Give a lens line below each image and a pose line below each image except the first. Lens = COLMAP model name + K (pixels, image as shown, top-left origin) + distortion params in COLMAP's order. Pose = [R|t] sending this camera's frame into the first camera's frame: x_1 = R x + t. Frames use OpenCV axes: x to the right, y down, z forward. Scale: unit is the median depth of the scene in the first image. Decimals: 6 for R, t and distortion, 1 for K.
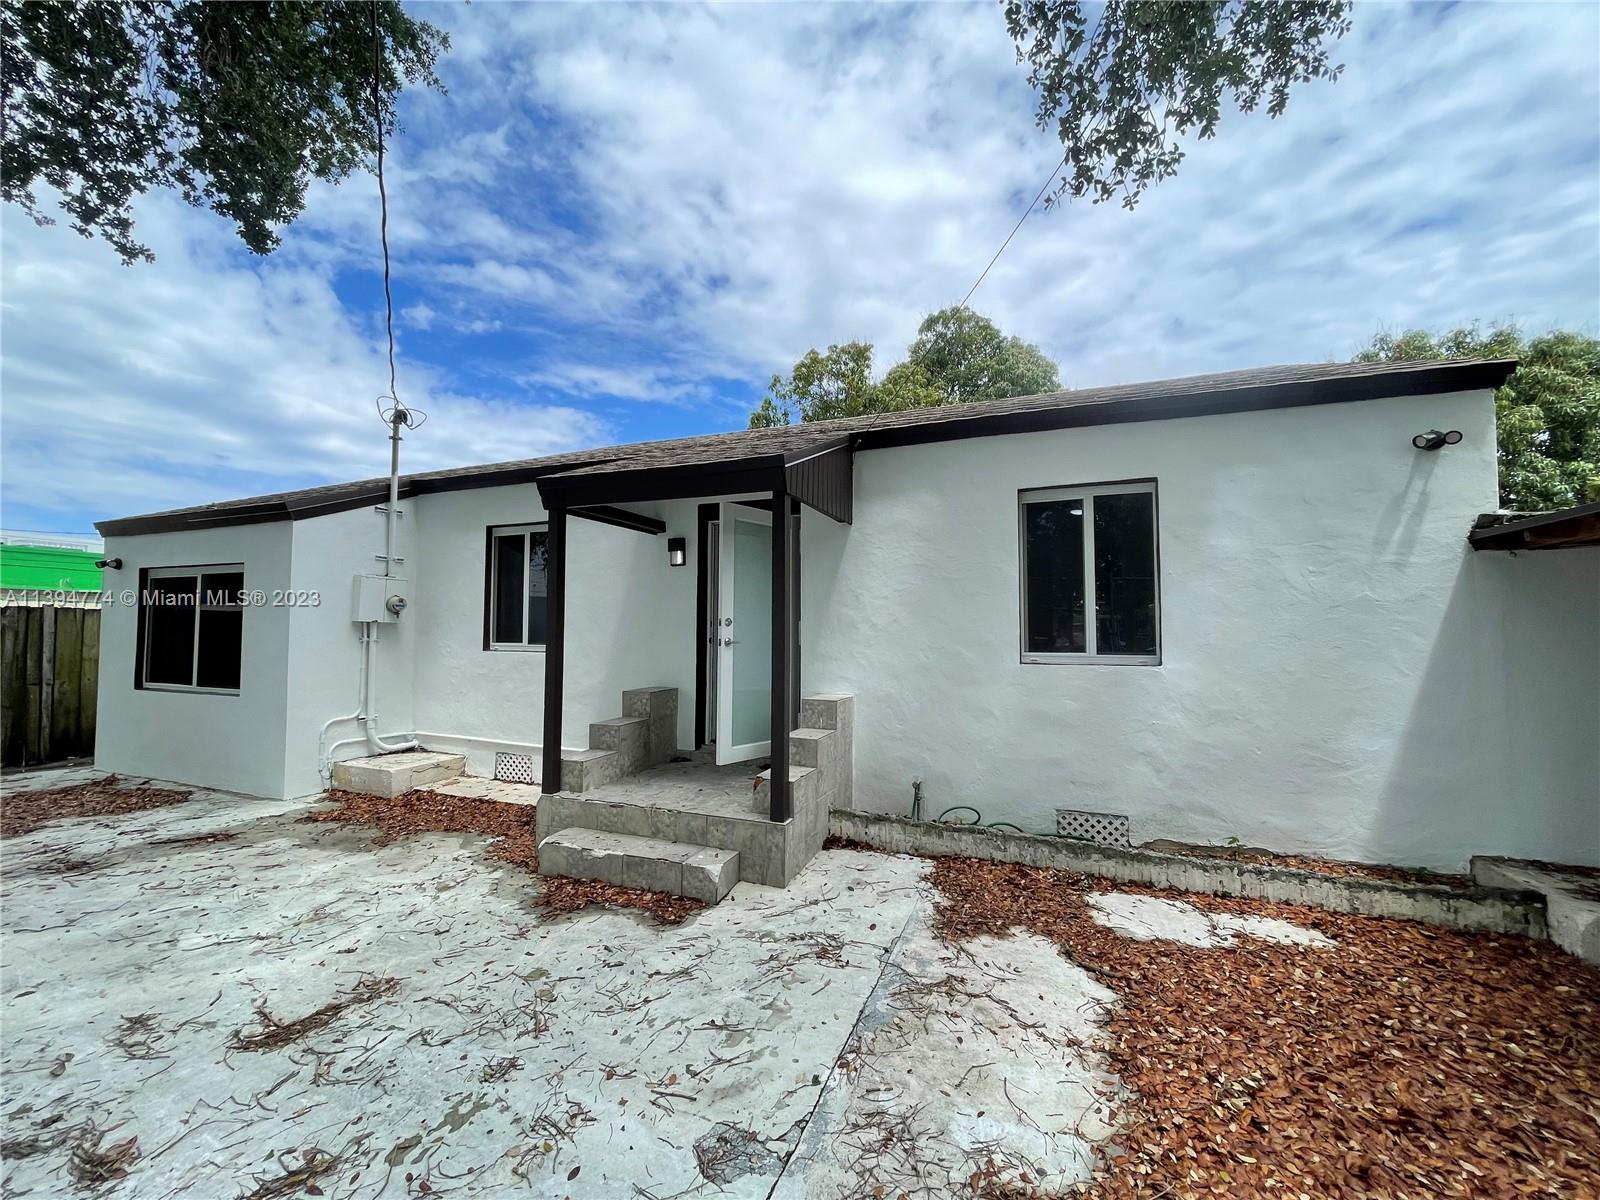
lens RADIAL K [[640.2, 0, 799.4], [0, 640.2, 605.7], [0, 0, 1]] dist [0.000647, 0.000060]
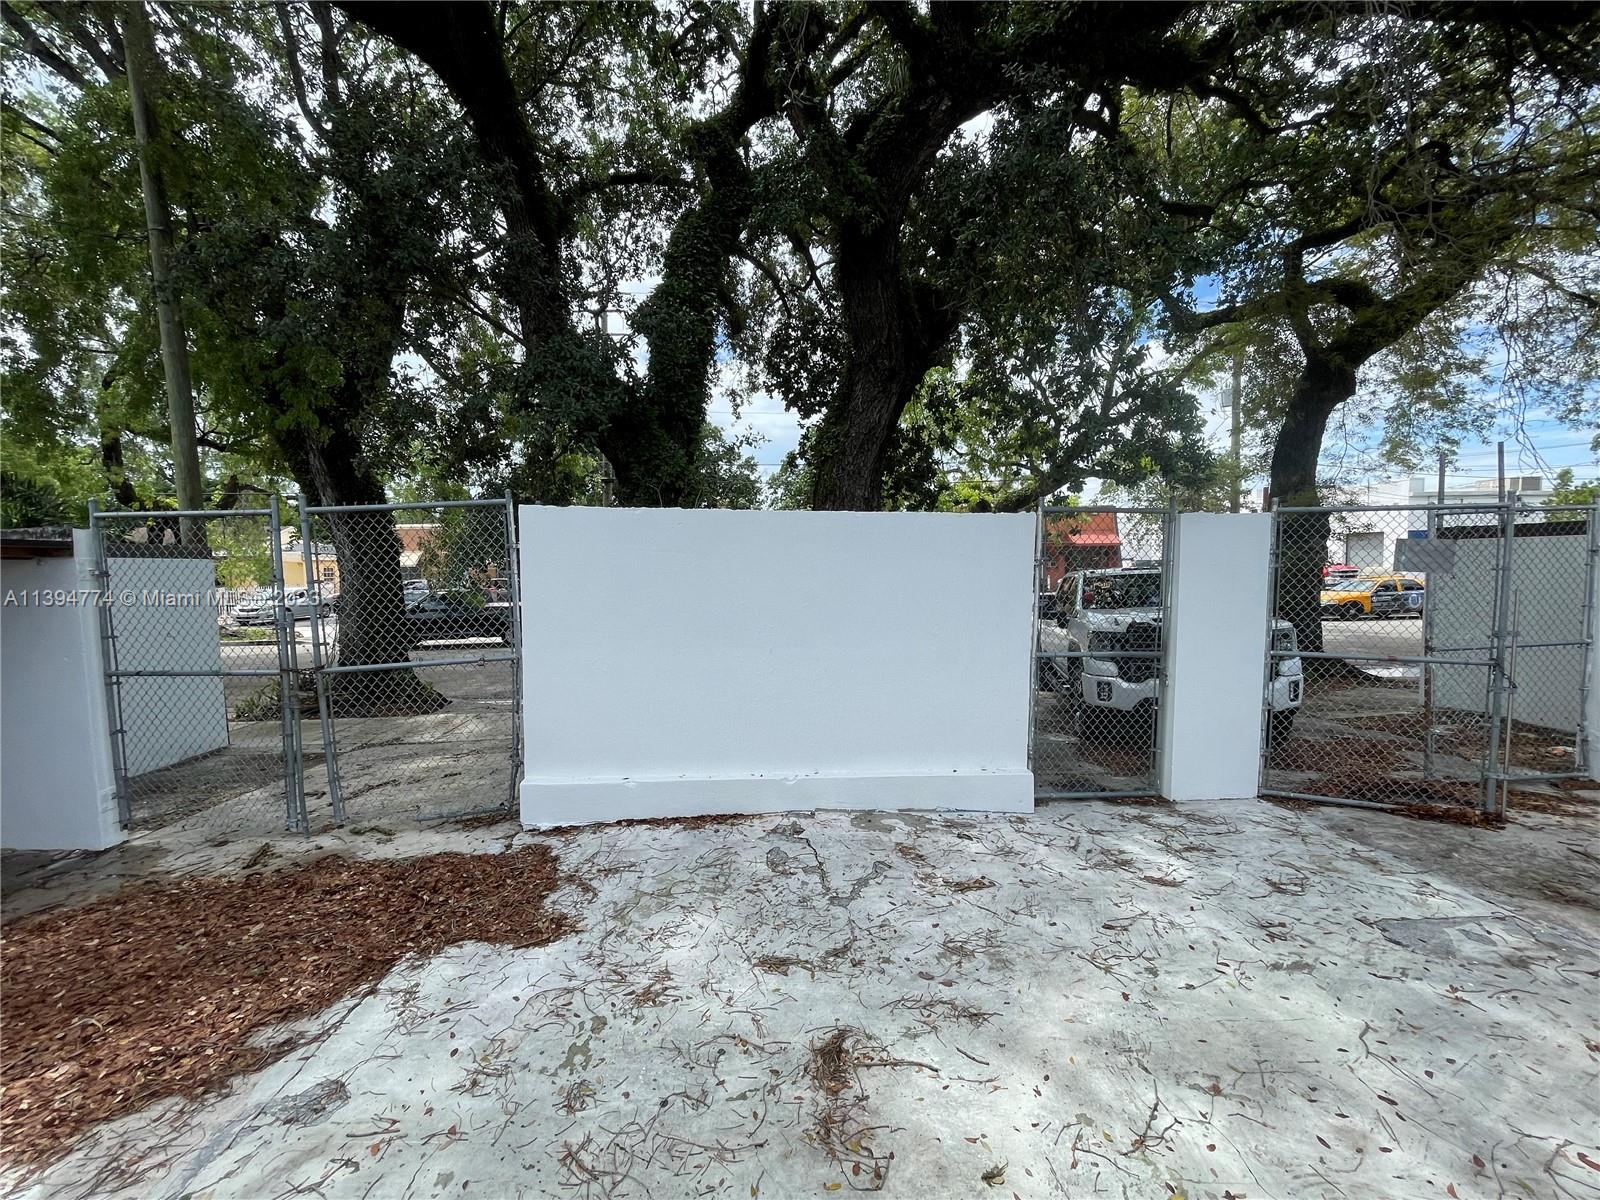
lens RADIAL K [[640.2, 0, 799.4], [0, 640.2, 609.1], [0, 0, 1]] dist [0.000647, 0.000060]
pose [[-0.906750, 0.034803, -0.420231, -0.386017], [0.029989, 0.999387, 0.018058, -0.063737], [0.420602, 0.003772, -0.907238, 2.070293]]
